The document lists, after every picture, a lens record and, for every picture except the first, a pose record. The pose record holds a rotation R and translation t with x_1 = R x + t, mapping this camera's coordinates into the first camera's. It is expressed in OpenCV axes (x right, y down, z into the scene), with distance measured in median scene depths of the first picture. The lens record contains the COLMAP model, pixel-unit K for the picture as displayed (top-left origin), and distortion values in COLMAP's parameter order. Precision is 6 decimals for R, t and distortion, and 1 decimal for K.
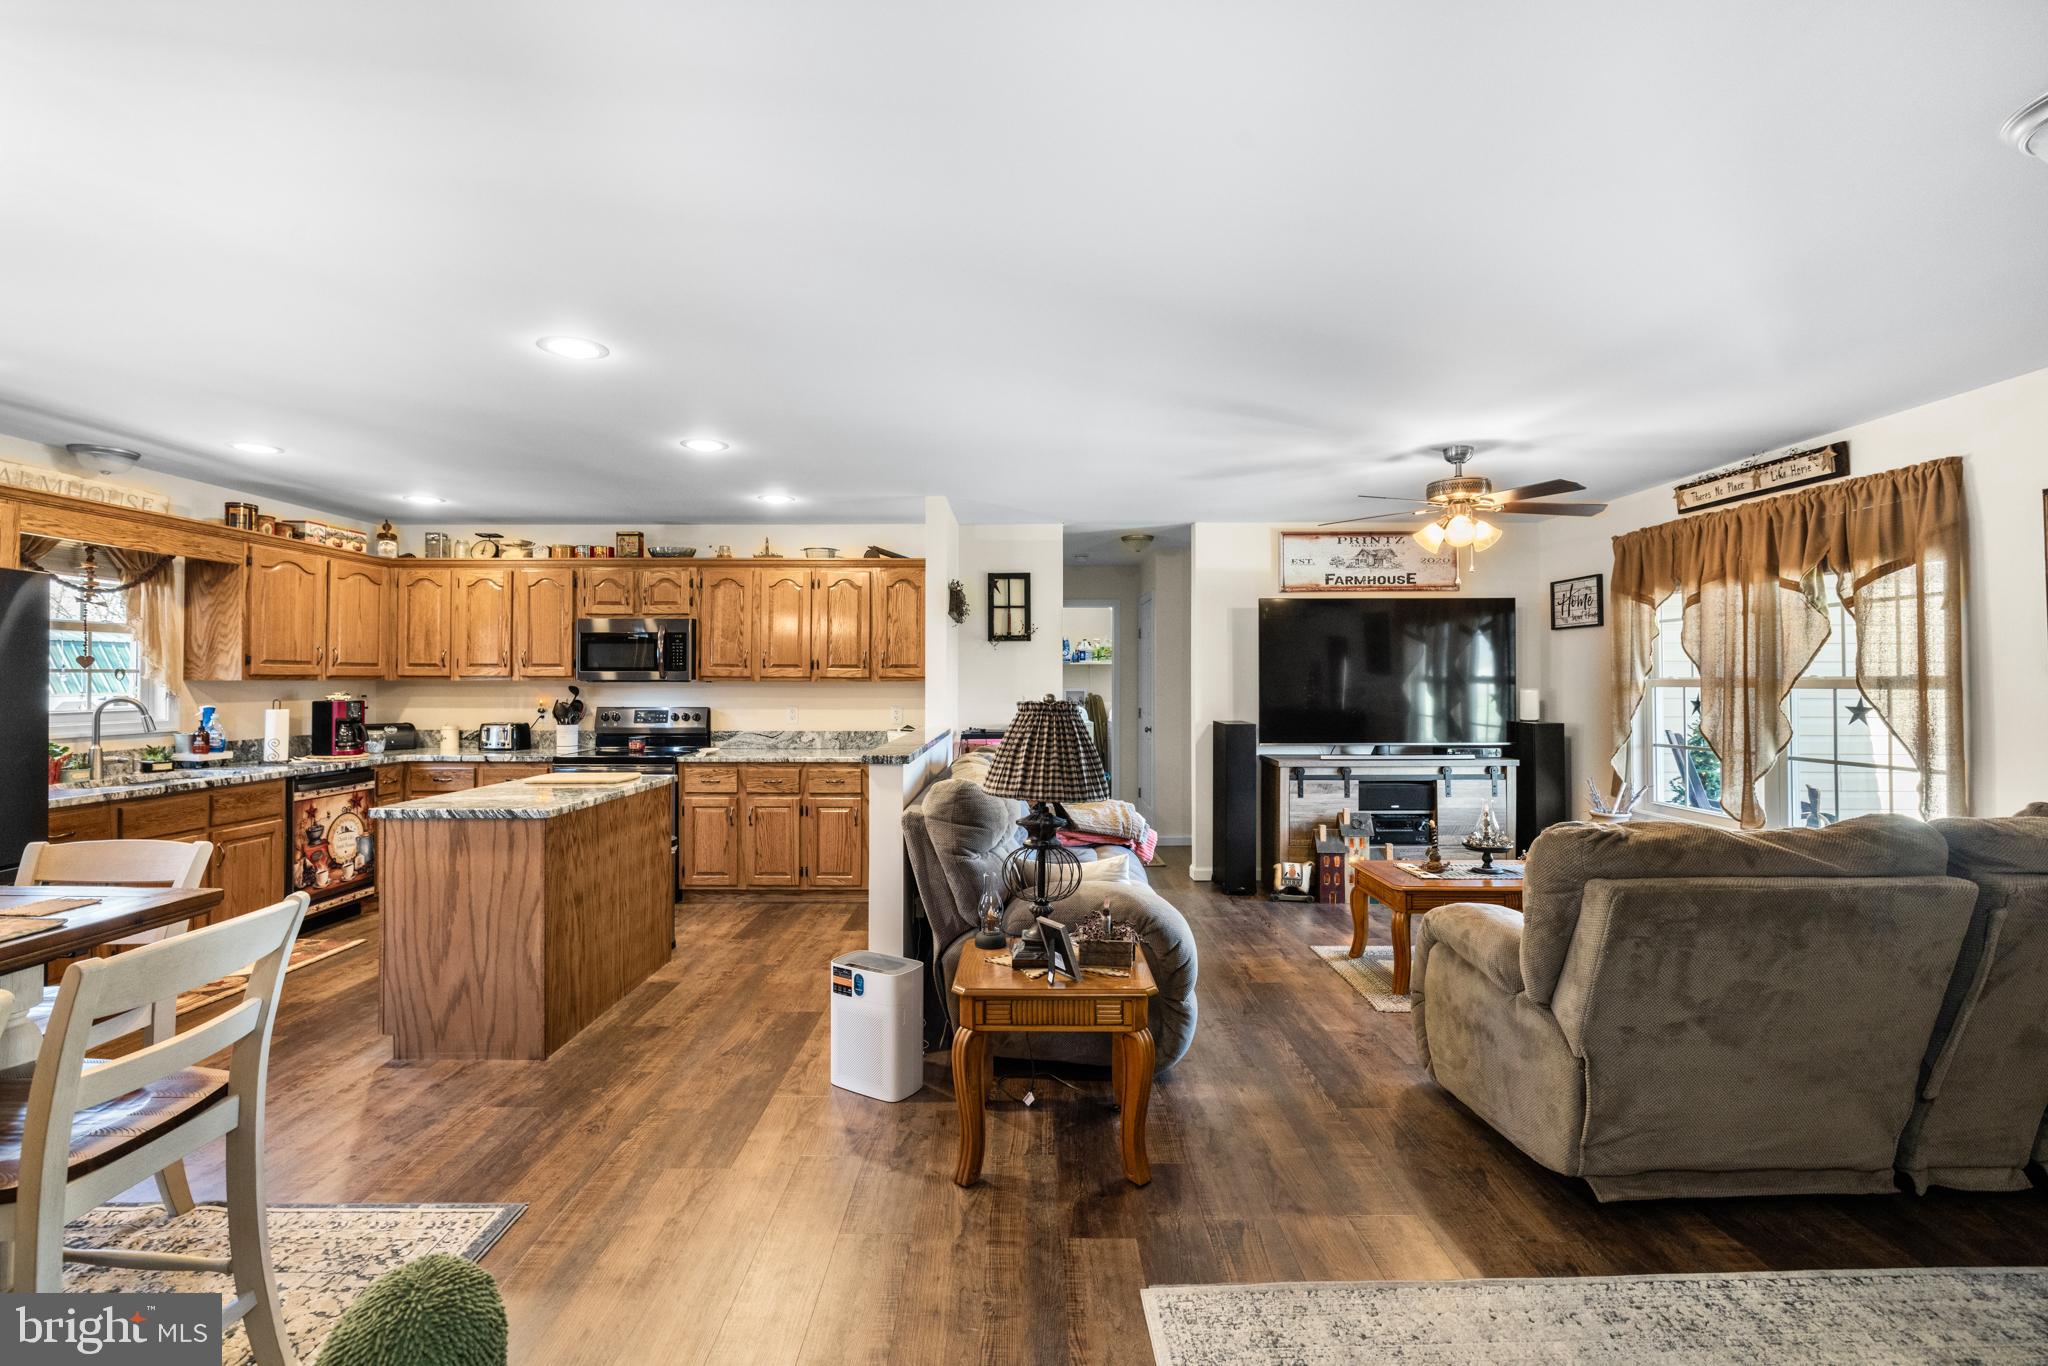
lens RADIAL K [[902.0, 0, 1011.7], [0, 902.0, 670.4], [0, 0, 1]] dist [-0.005189, 0.002224]
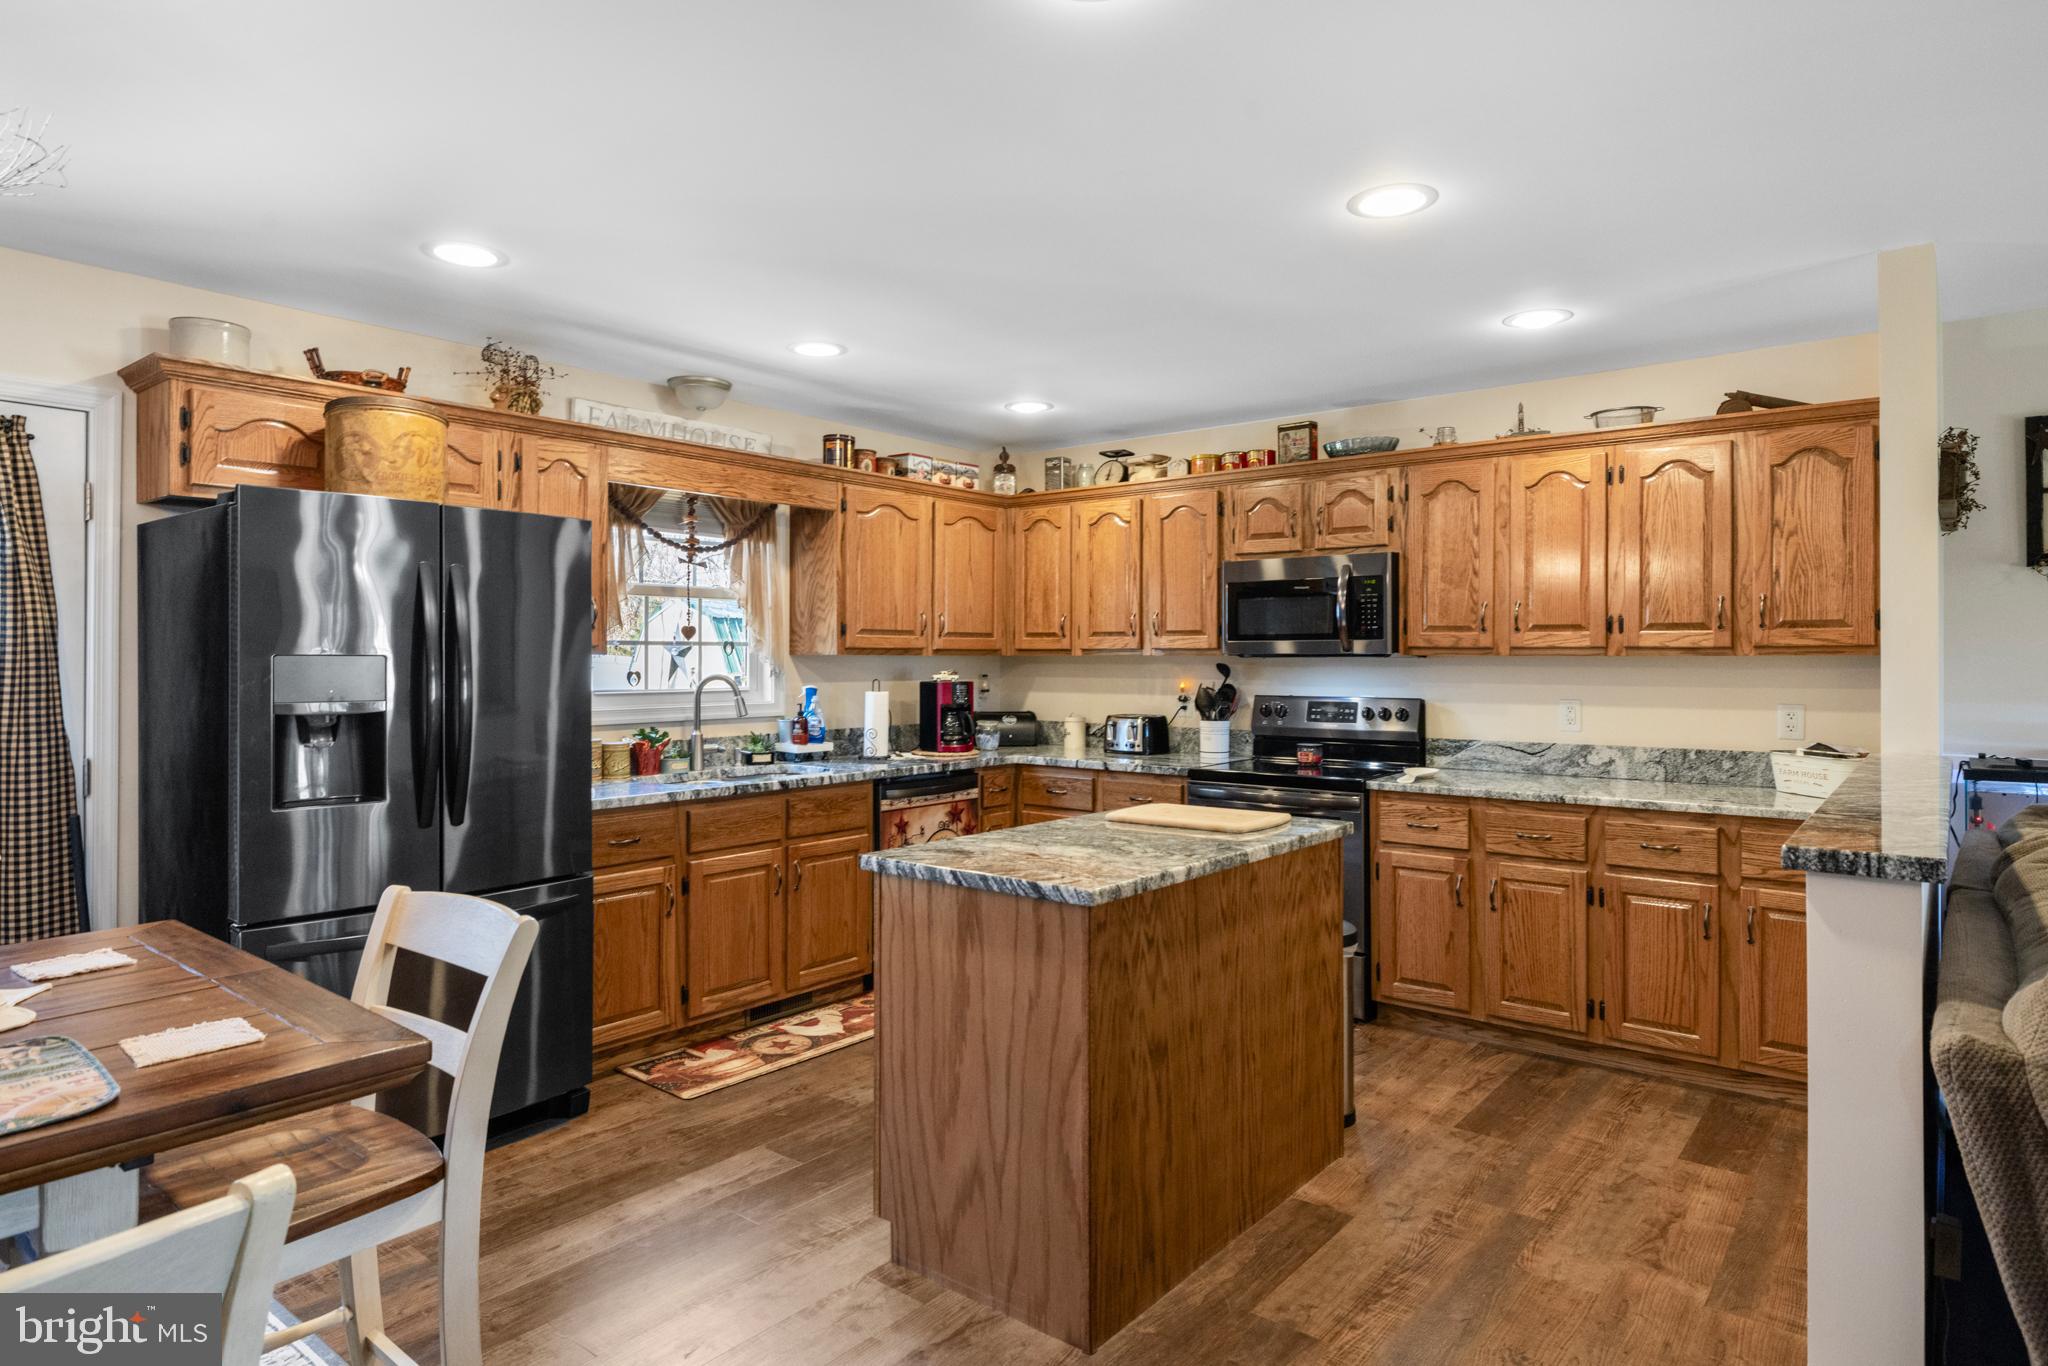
lens RADIAL K [[1154.0, 0, 1037.9], [0, 1154.0, 650.9], [0, 0, 1]] dist [-0.007417, 0.003132]
pose [[0.786425, -0.004919, -0.617667, -0.068261], [0.007228, 0.999973, 0.001239, 0.006670], [0.617644, -0.005439, 0.786439, 0.260305]]
